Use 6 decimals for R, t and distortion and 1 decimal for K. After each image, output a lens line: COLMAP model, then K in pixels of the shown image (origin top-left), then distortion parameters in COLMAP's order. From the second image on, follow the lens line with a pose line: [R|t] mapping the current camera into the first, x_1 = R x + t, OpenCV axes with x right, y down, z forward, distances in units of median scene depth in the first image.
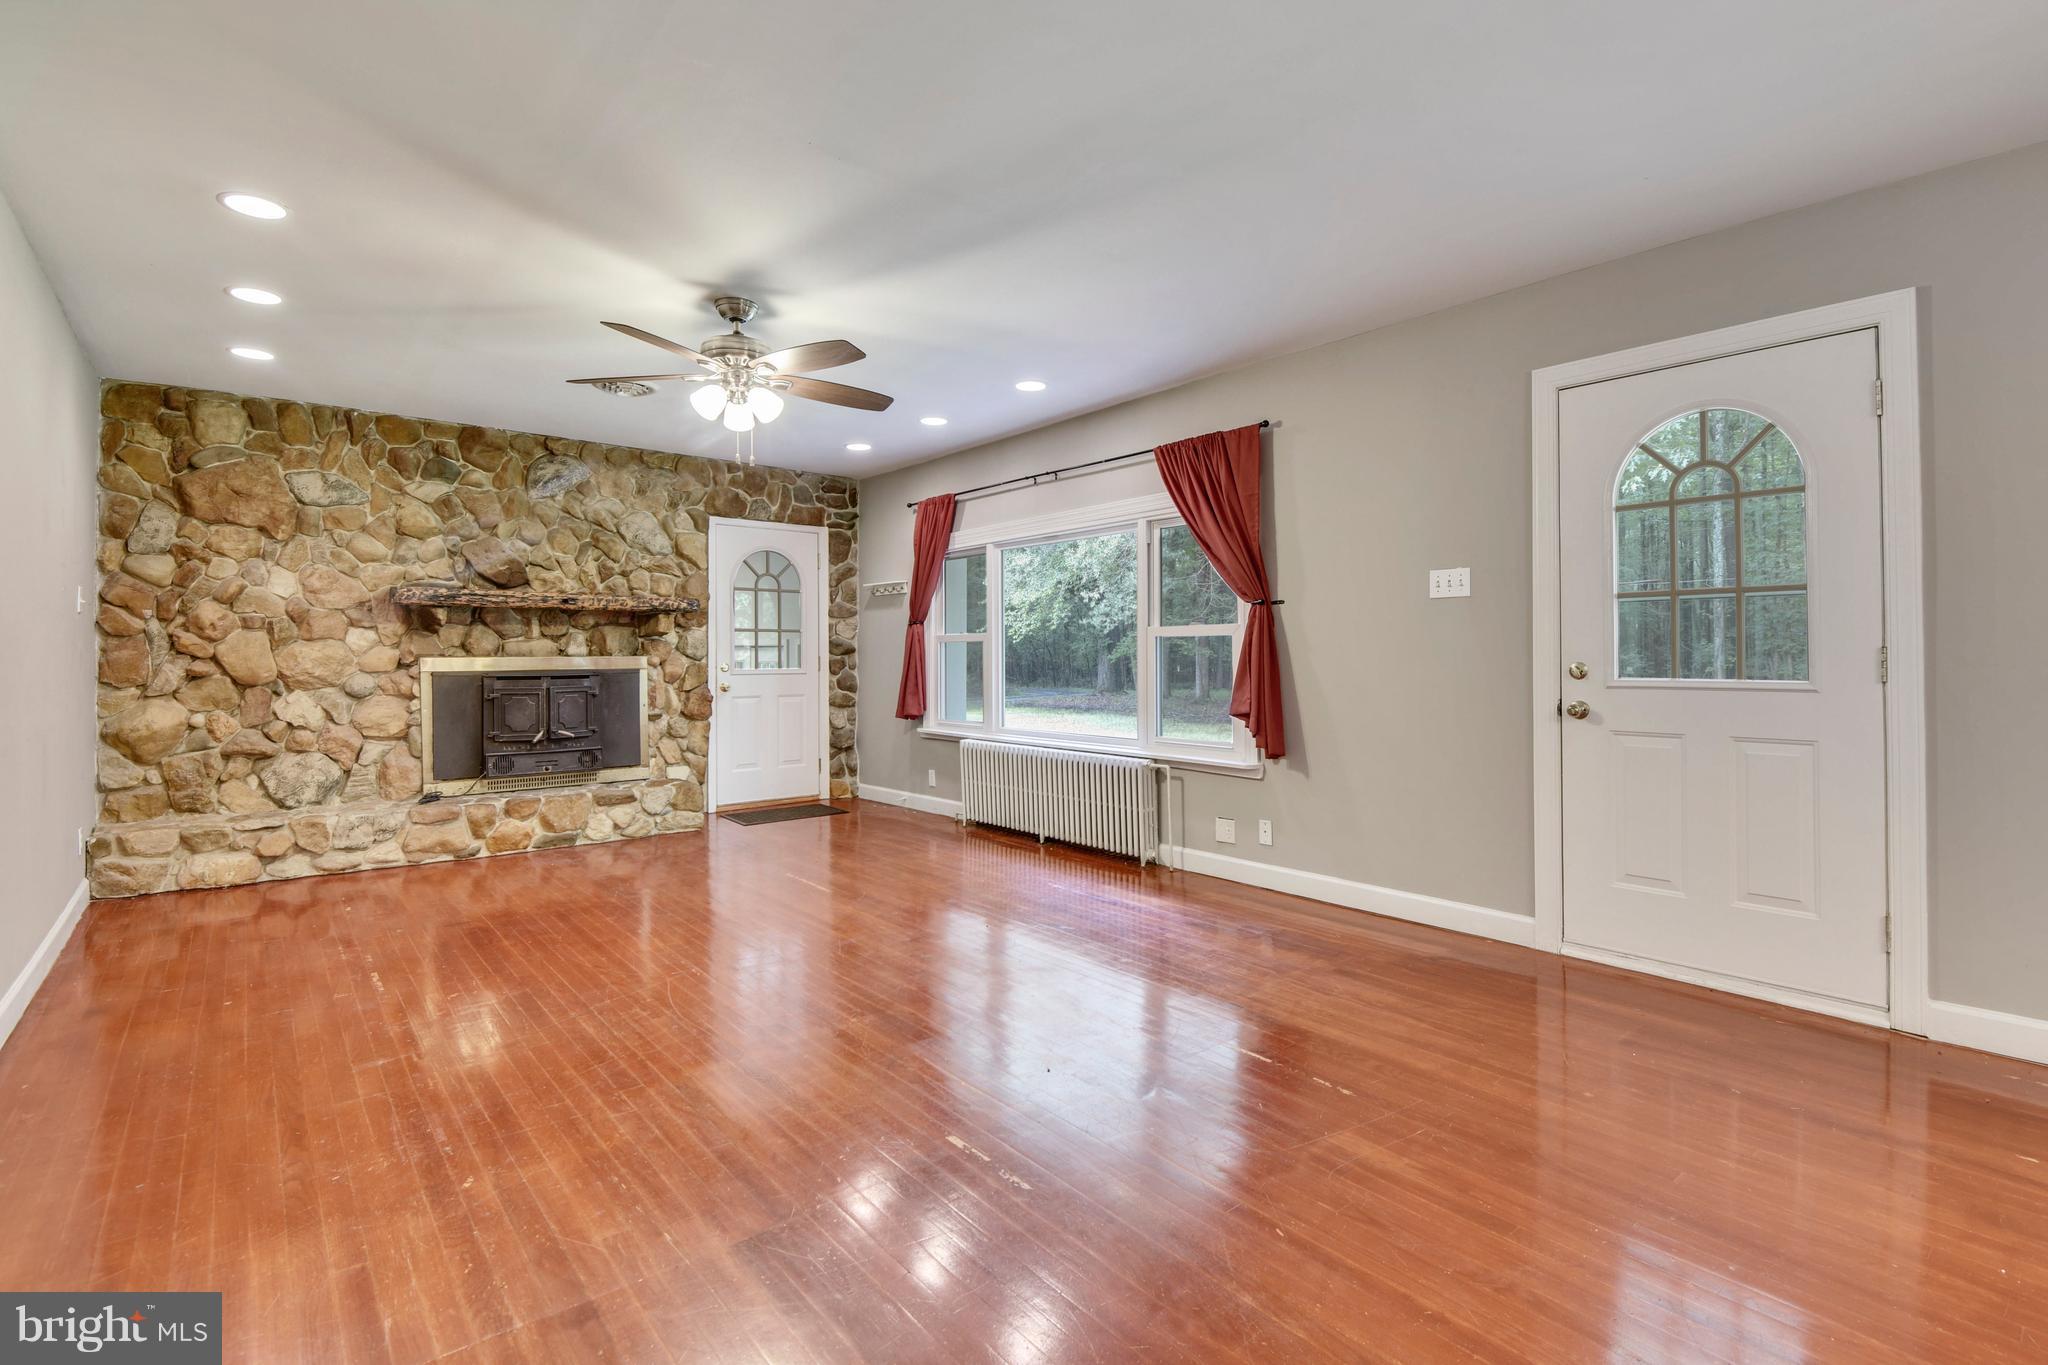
lens RADIAL K [[945.7, 0, 1053.7], [0, 945.7, 657.6], [0, 0, 1]] dist [-0.023299, 0.001212]
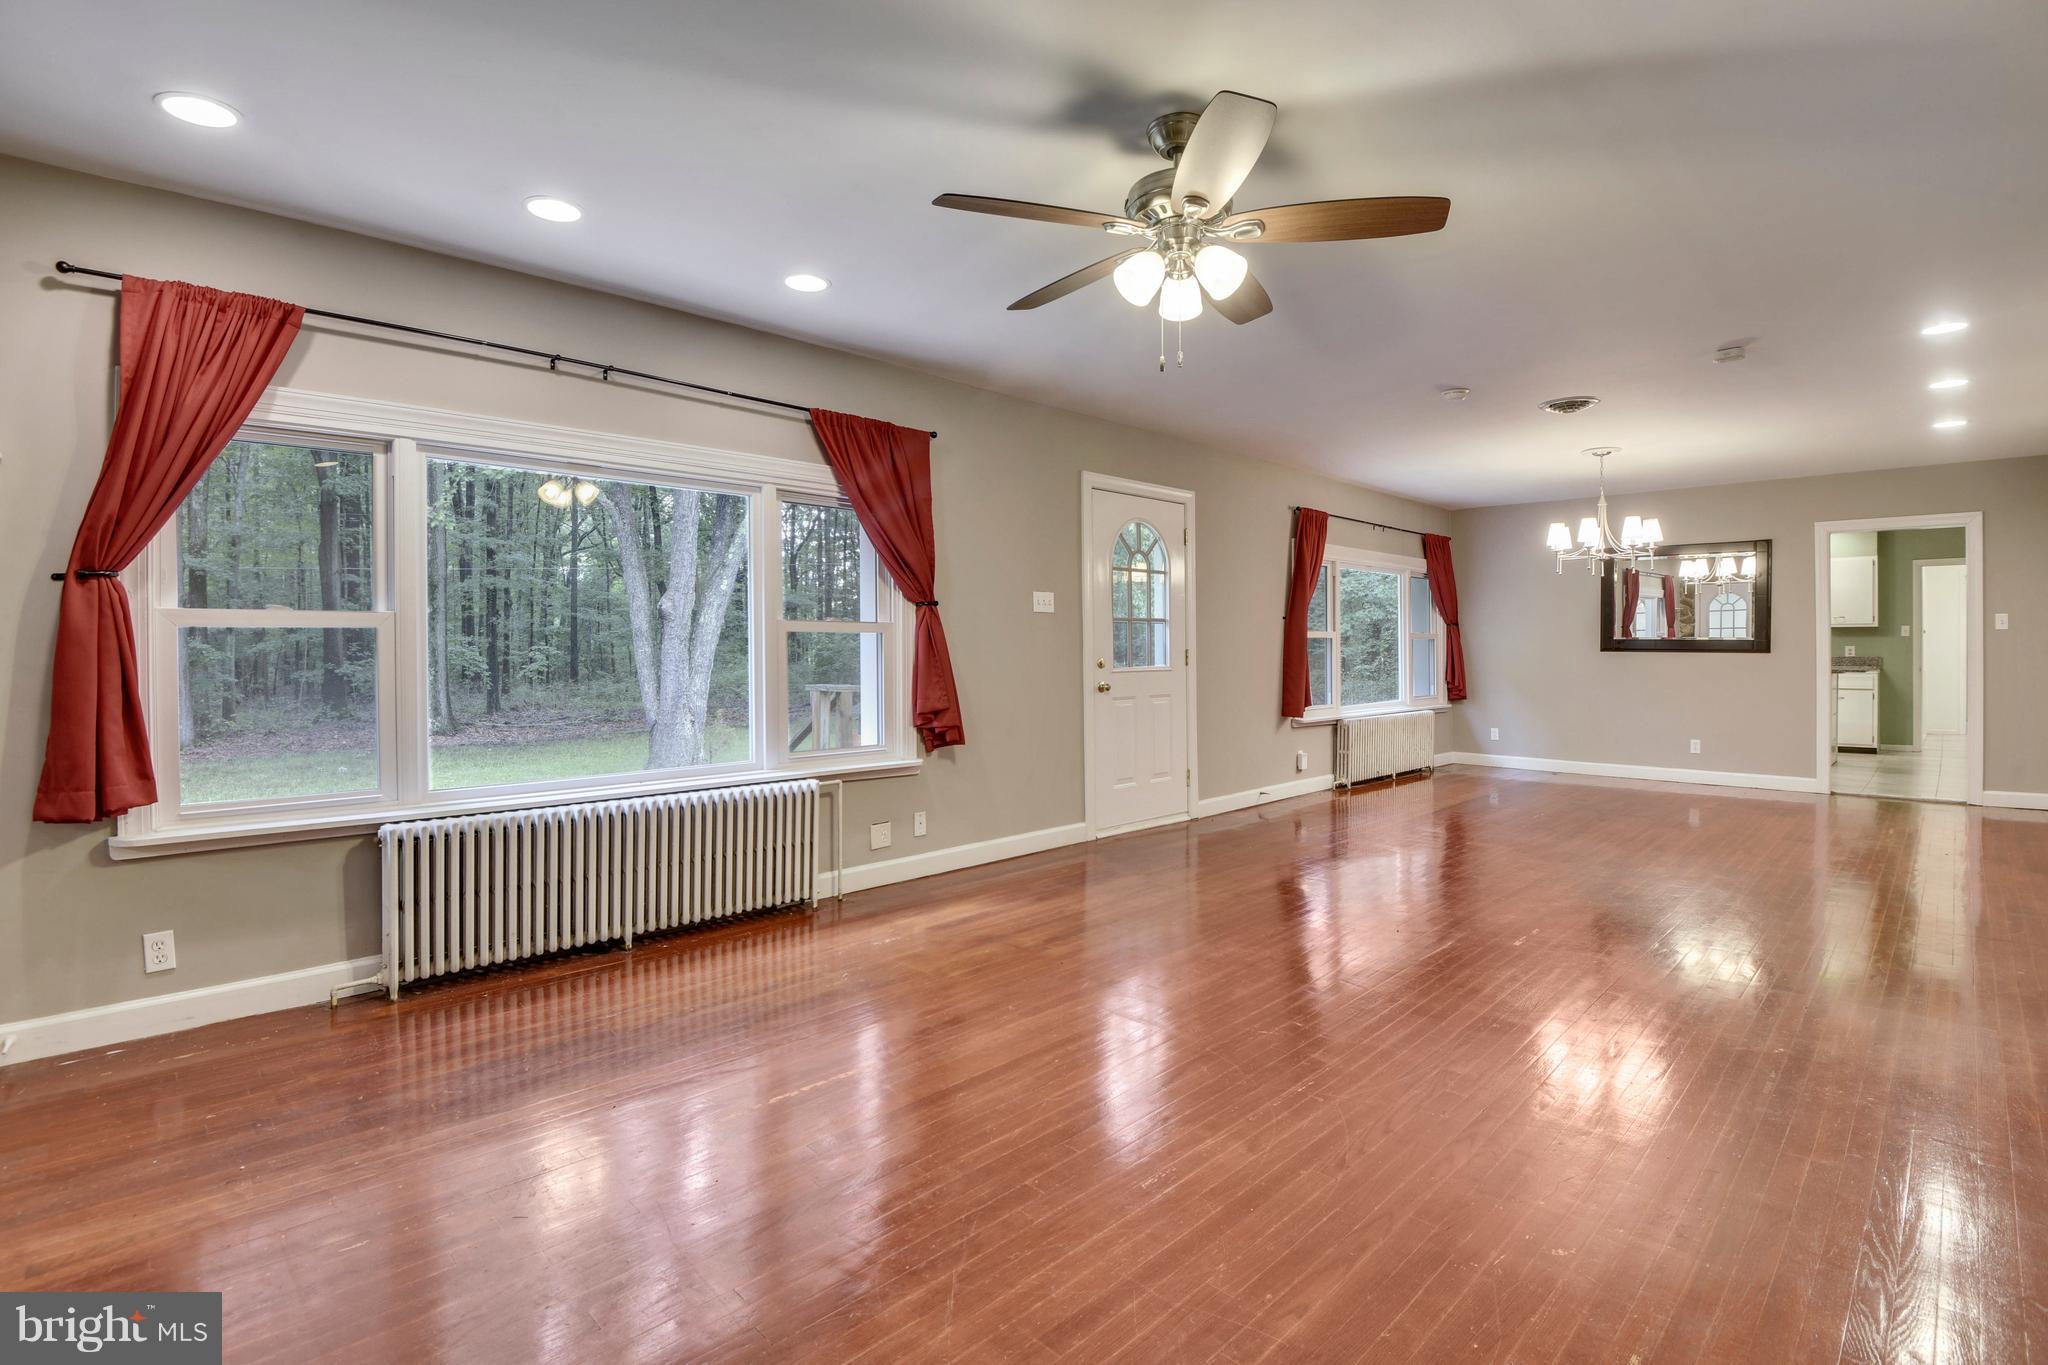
lens RADIAL K [[945.7, 0, 1024.8], [0, 945.7, 668.8], [0, 0, 1]] dist [-0.023299, 0.001212]
pose [[-0.075469, -0.012957, 0.997064, -1.045889], [0.005719, 0.999894, 0.013427, 0.000455], [-0.997132, 0.006715, -0.075387, 1.219491]]
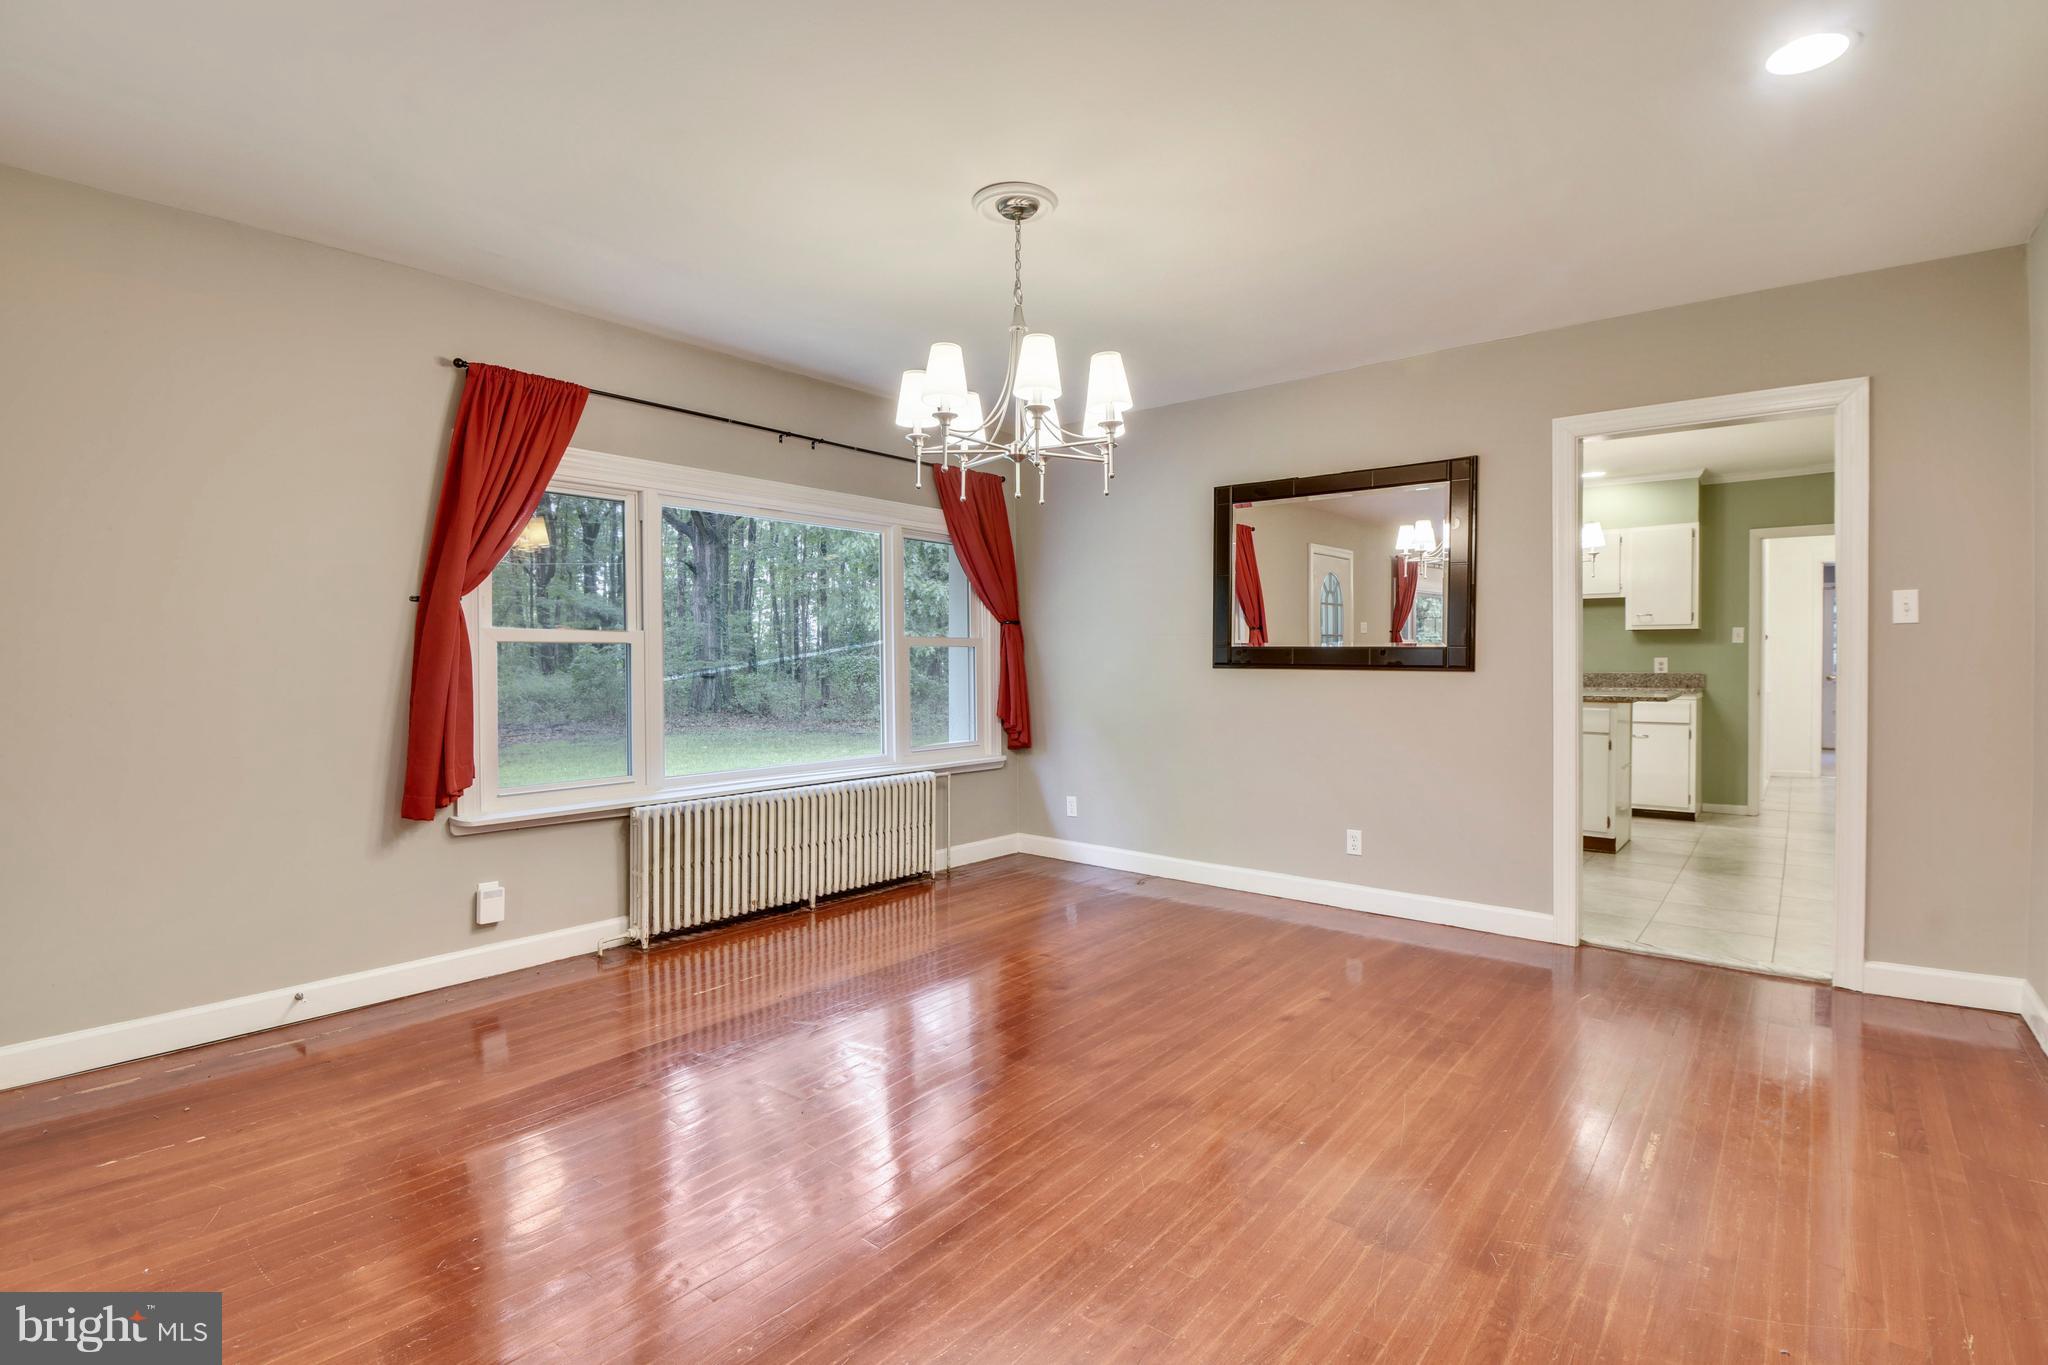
lens RADIAL K [[945.7, 0, 1022.7], [0, 945.7, 667.4], [0, 0, 1]] dist [-0.023299, 0.001212]
pose [[-0.169755, 0.004777, 0.985475, -1.256145], [0.009458, 0.999950, -0.003218, 0.005175], [-0.985441, 0.008774, -0.169792, 1.494104]]
